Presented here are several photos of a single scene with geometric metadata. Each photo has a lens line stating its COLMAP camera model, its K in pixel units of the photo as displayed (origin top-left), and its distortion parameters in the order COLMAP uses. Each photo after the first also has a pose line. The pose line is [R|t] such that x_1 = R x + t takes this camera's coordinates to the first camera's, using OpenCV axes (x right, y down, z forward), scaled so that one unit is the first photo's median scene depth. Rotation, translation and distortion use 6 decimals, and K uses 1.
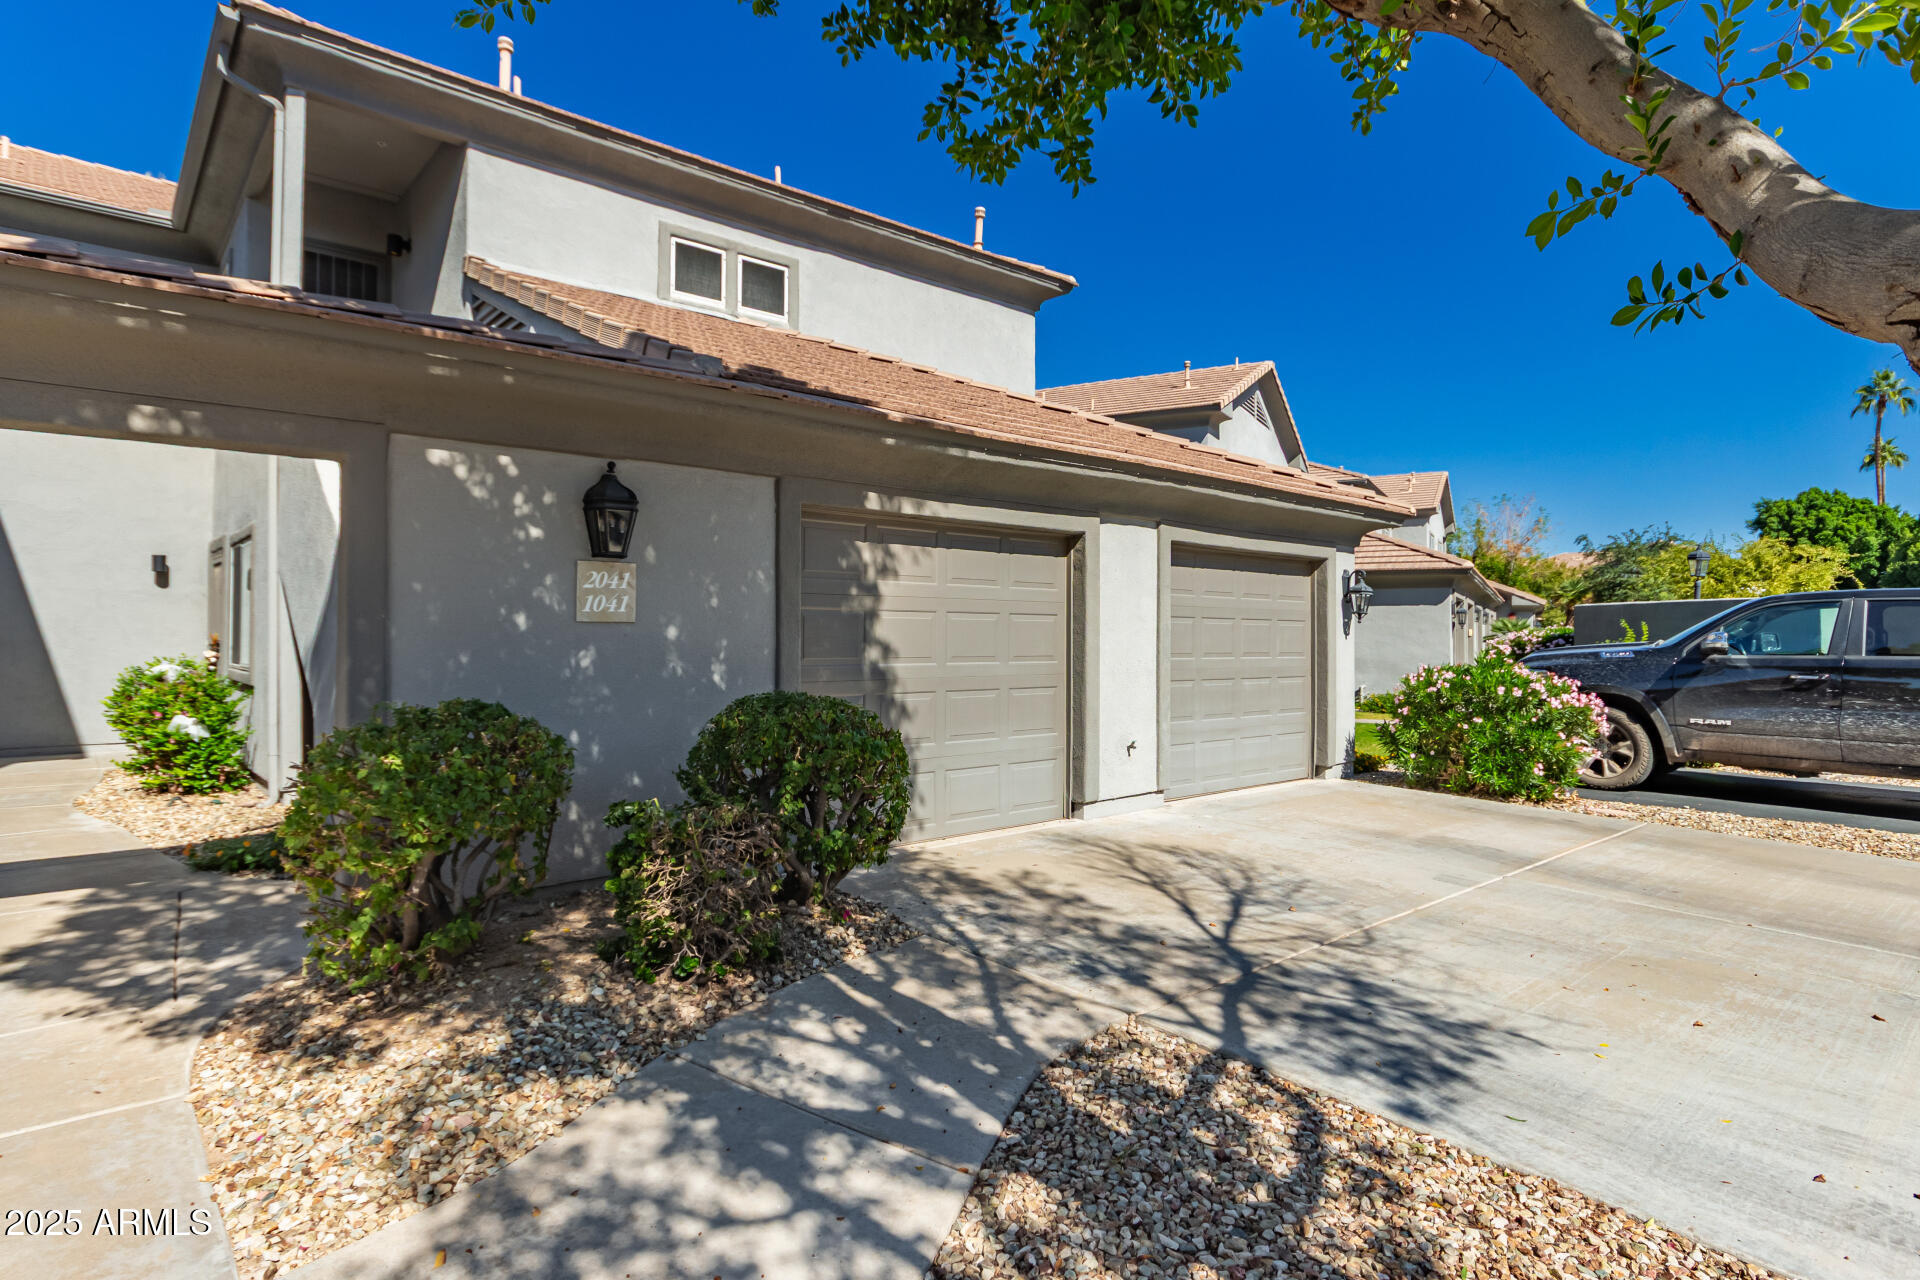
lens RADIAL K [[1009.2, 0, 957.2], [0, 1009.2, 625.6], [0, 0, 1]] dist [0.007525, -0.002533]
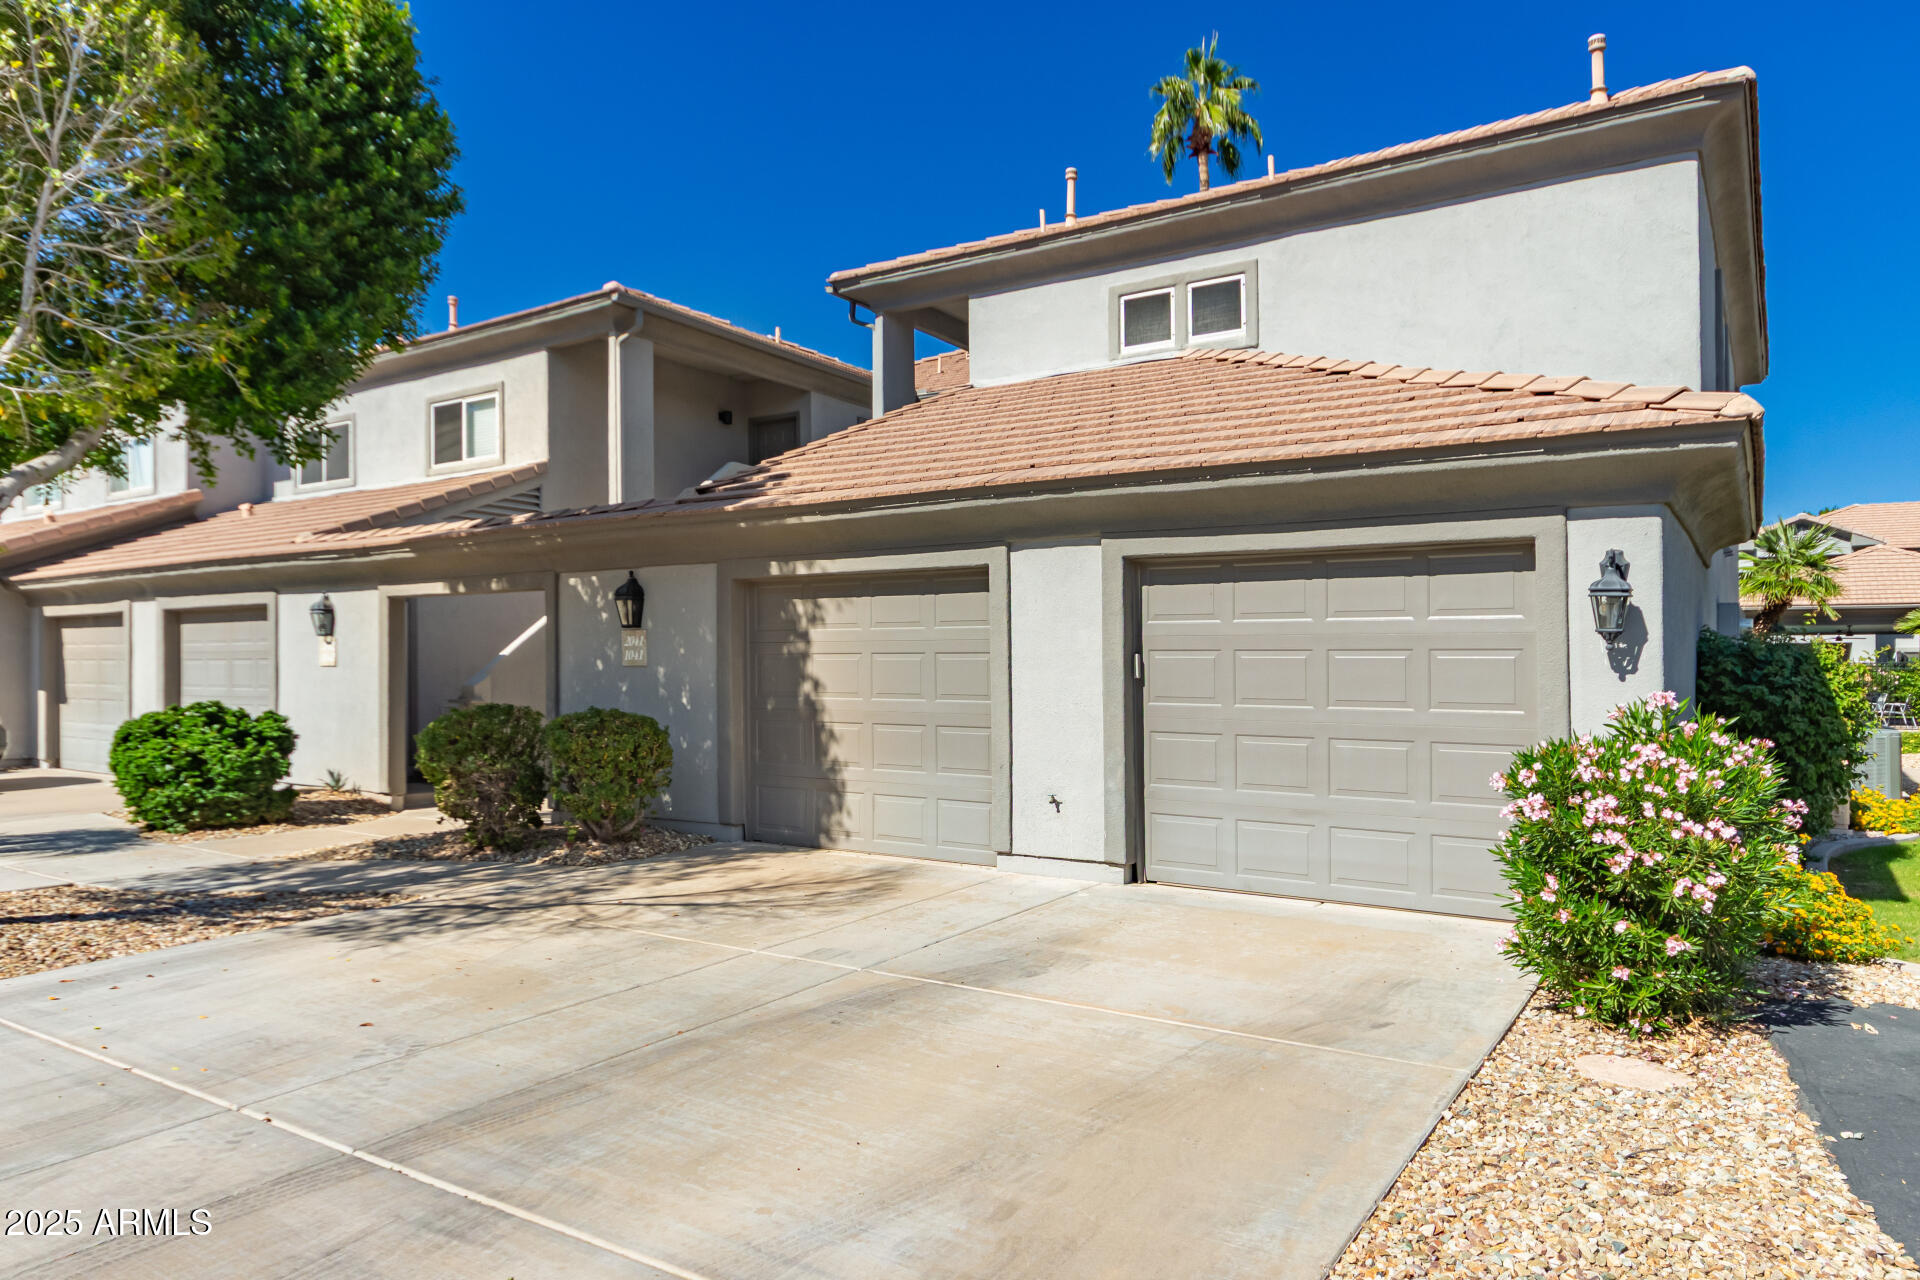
lens RADIAL K [[1236.7, 0, 952.9], [0, 1236.7, 655.2], [0, 0, 1]] dist [-0.002906, -0.000433]
pose [[0.263501, -0.017274, -0.964504, 1.425738], [0.004955, 0.999851, -0.016553, 0.014019], [0.964646, -0.000418, 0.263547, 0.767078]]
